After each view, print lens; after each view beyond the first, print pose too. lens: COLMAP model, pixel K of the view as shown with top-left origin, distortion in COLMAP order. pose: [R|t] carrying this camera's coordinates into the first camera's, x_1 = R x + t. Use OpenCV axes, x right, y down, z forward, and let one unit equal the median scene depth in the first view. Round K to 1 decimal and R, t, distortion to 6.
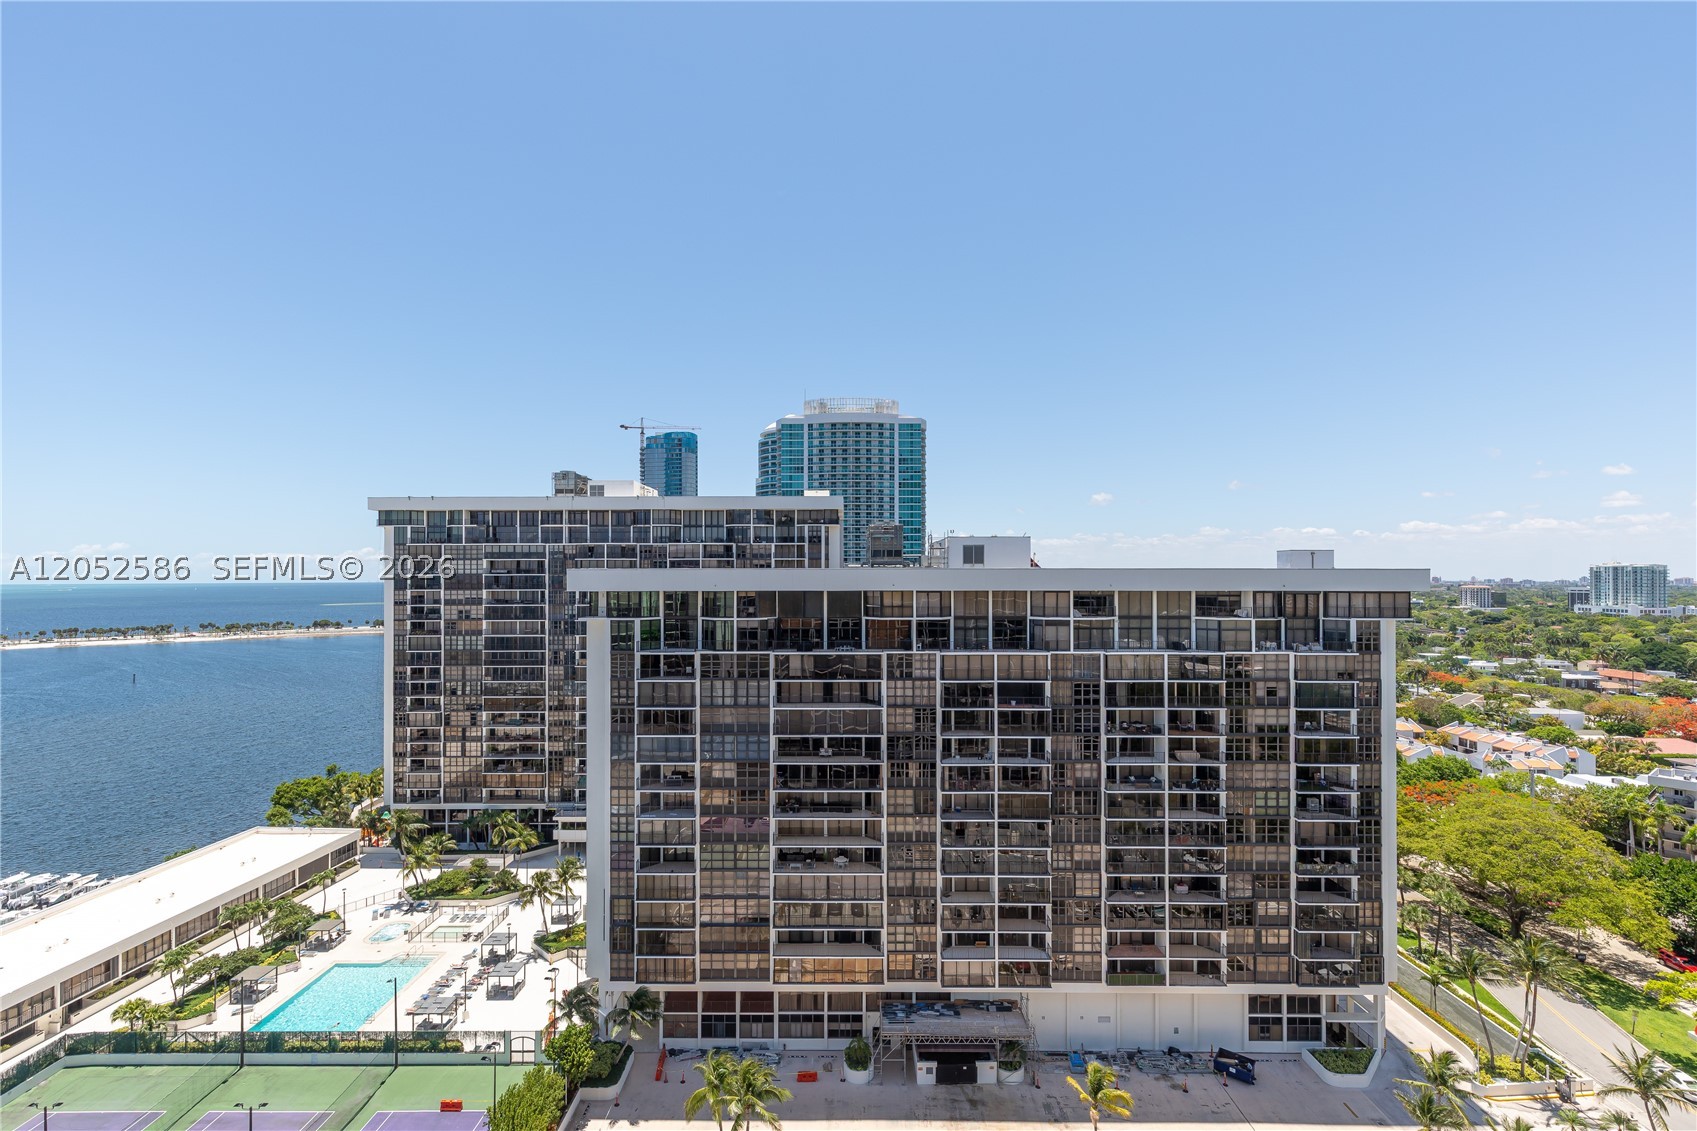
lens RADIAL K [[775.6, 0, 854.8], [0, 775.6, 571.8], [0, 0, 1]] dist [0.006677, -0.002438]
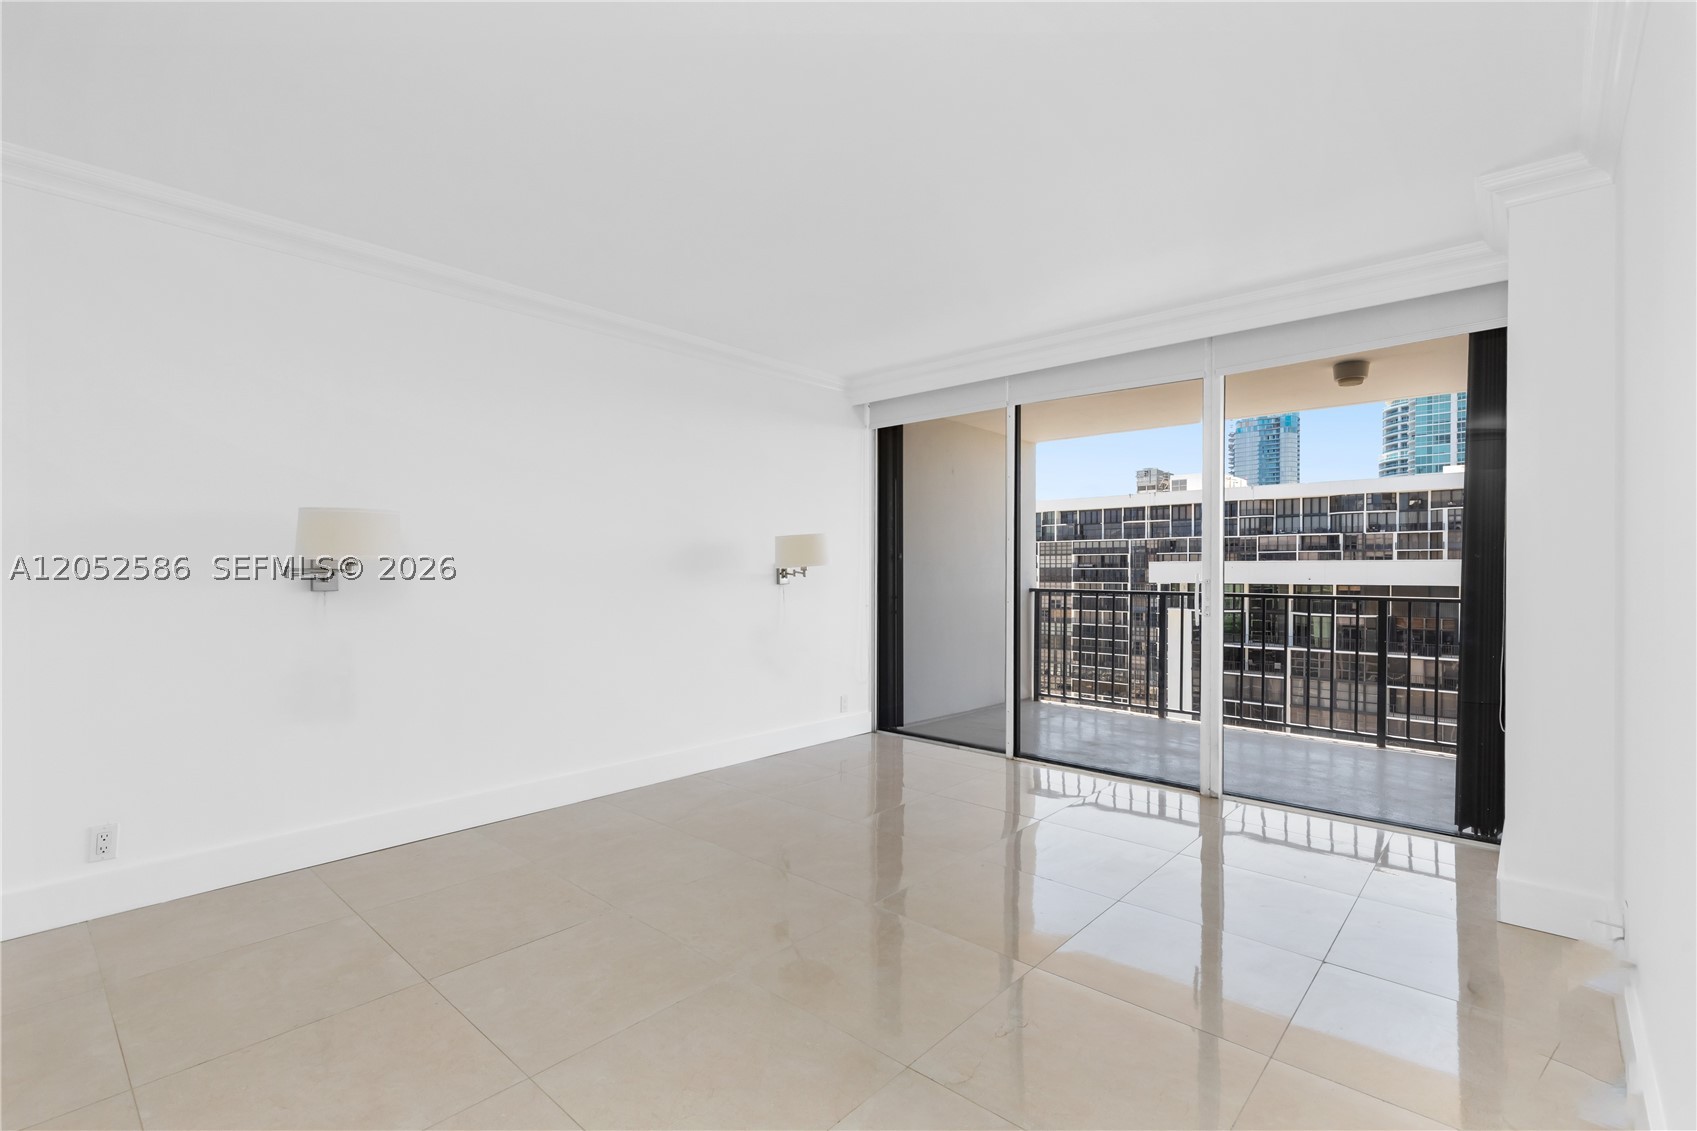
lens RADIAL K [[775.6, 0, 815.9], [0, 775.6, 563.3], [0, 0, 1]] dist [0.006677, -0.002438]
pose [[0.722872, -0.003088, -0.690975, 0.046778], [-0.000693, 0.999986, -0.005195, 0.004773], [0.690982, 0.004234, 0.722860, -0.108825]]
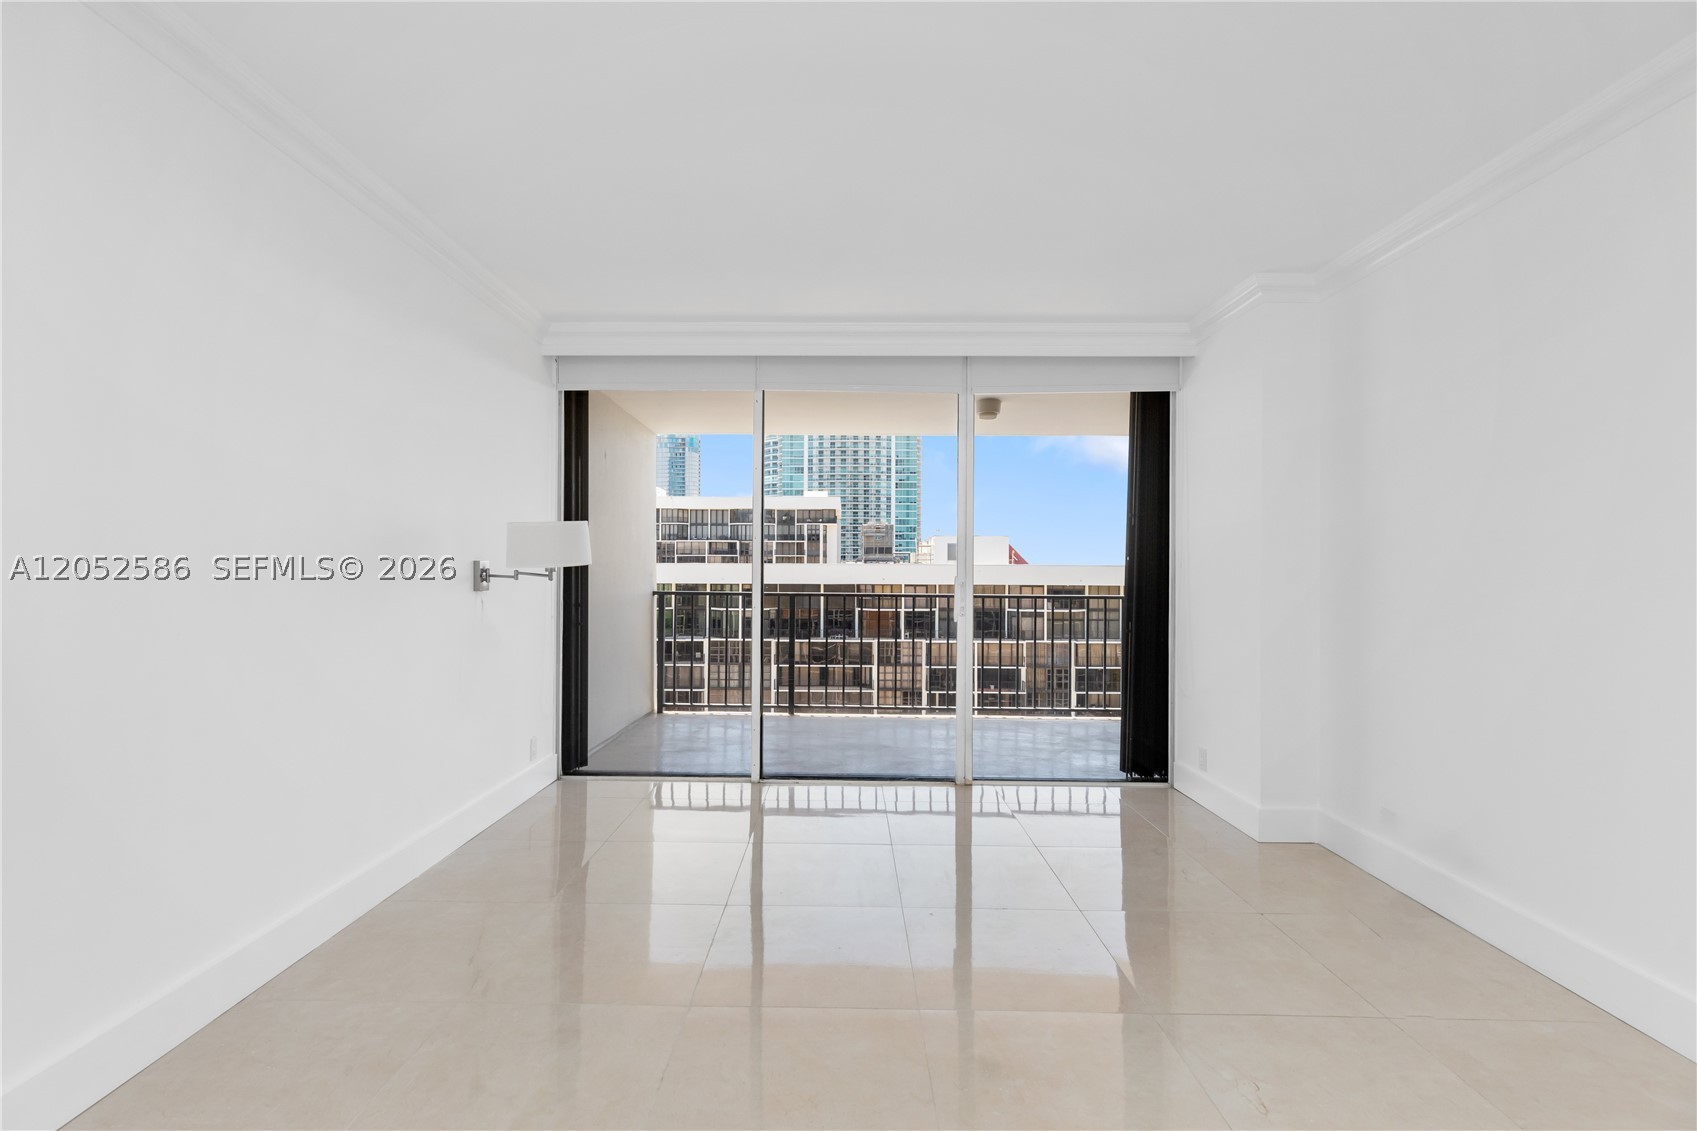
lens RADIAL K [[775.6, 0, 830.7], [0, 775.6, 558.3], [0, 0, 1]] dist [0.006677, -0.002438]
pose [[0.999529, 0.006542, -0.029984, 0.007161], [-0.007000, 0.999860, -0.015186, 0.004846], [0.029880, 0.015389, 0.999435, -0.108982]]
